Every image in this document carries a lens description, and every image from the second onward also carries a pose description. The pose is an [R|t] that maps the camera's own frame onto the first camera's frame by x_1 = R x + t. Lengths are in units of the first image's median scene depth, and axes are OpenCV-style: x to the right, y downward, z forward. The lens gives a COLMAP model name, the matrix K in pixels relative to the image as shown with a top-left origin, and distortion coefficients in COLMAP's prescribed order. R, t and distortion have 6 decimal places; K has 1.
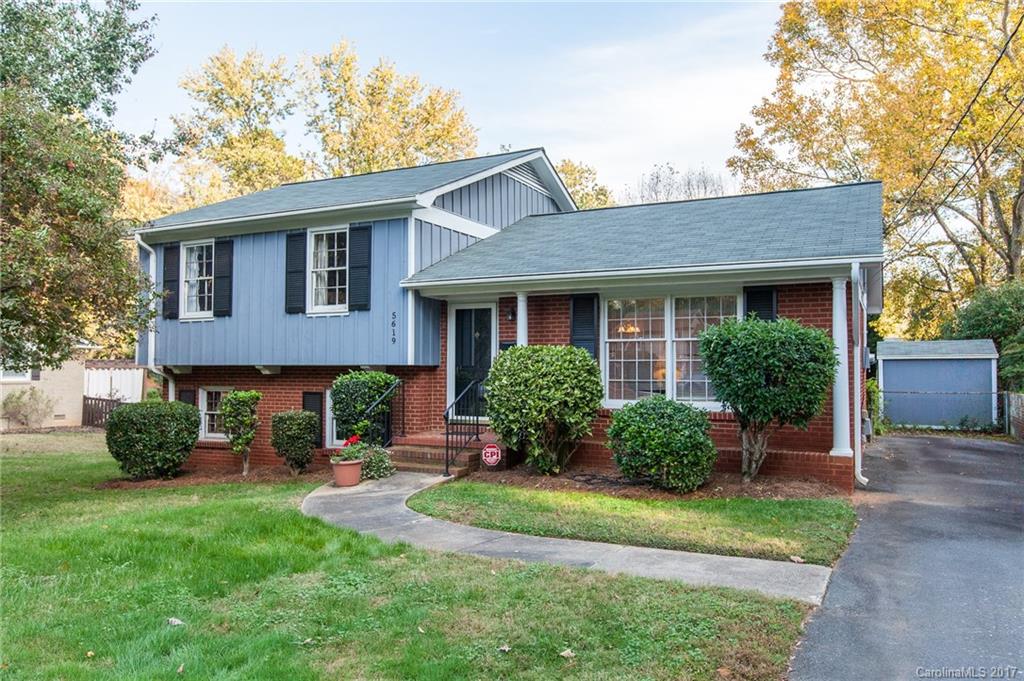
lens RADIAL K [[759.7, 0, 512.8], [0, 759.7, 363.9], [0, 0, 1]] dist [-0.002202, -0.000907]
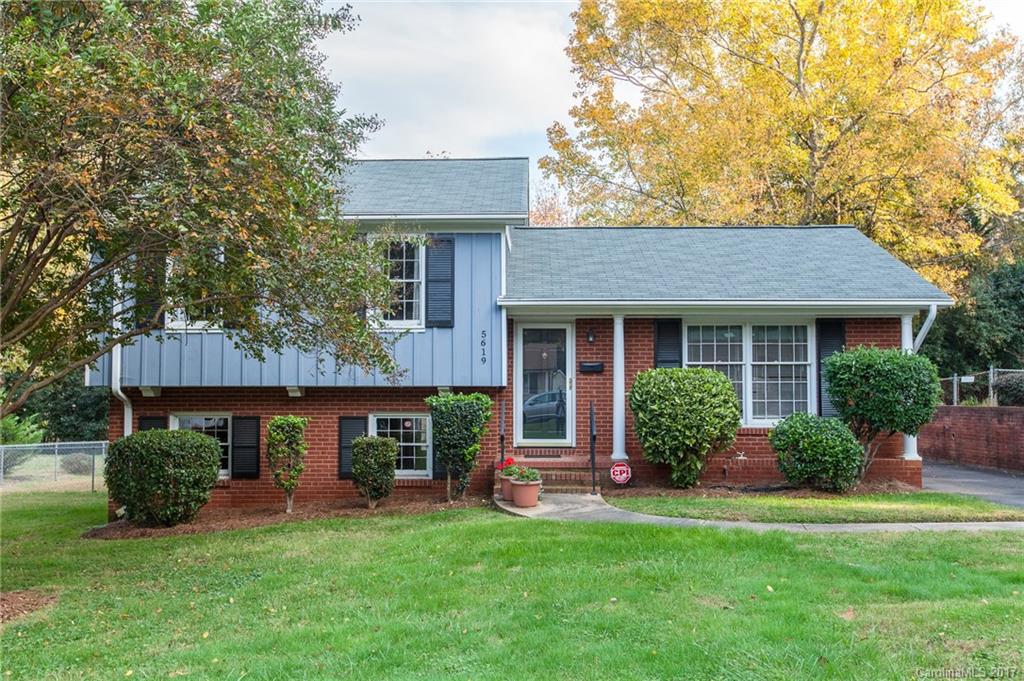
lens RADIAL K [[1010.8, 0, 512.0], [0, 1010.8, 340.5], [0, 0, 1]] dist [0.001171, 0.005744]
pose [[0.905624, 0.020494, 0.423586, -0.663291], [-0.000828, 0.998915, -0.046560, 0.003467], [-0.424081, 0.041815, 0.904659, -0.166114]]
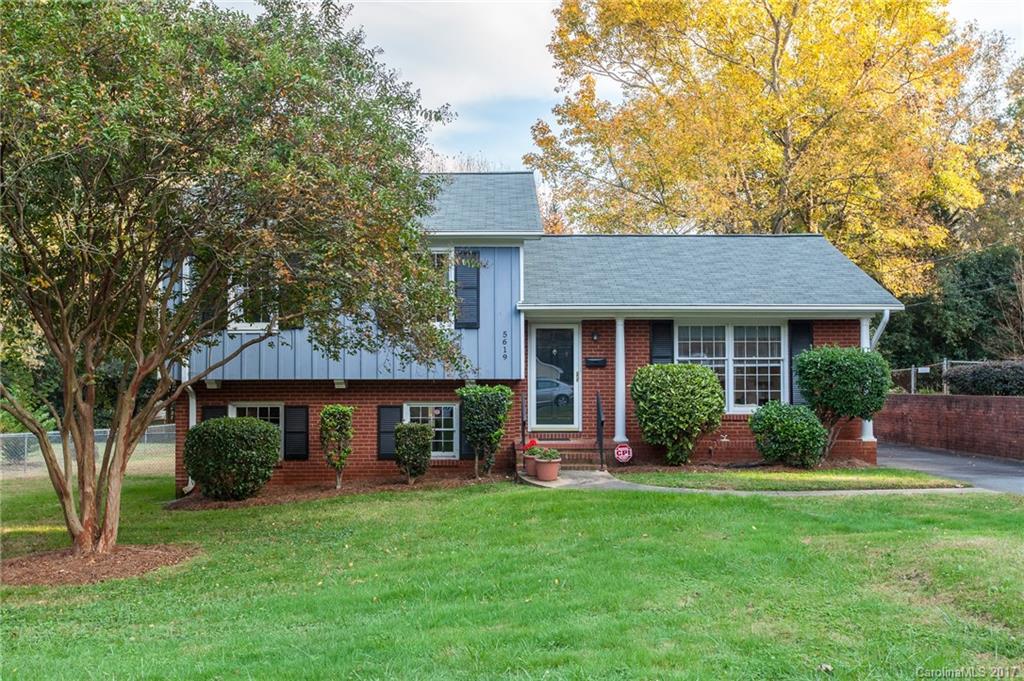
lens RADIAL K [[1067.6, 0, 512.0], [0, 1067.6, 340.5], [0, 0, 1]] dist [-0.005605, 0.003579]
pose [[0.888882, 0.013550, 0.457937, -0.861466], [0.000538, 0.999531, -0.030621, -0.007103], [-0.458137, 0.027464, 0.888457, -0.390033]]
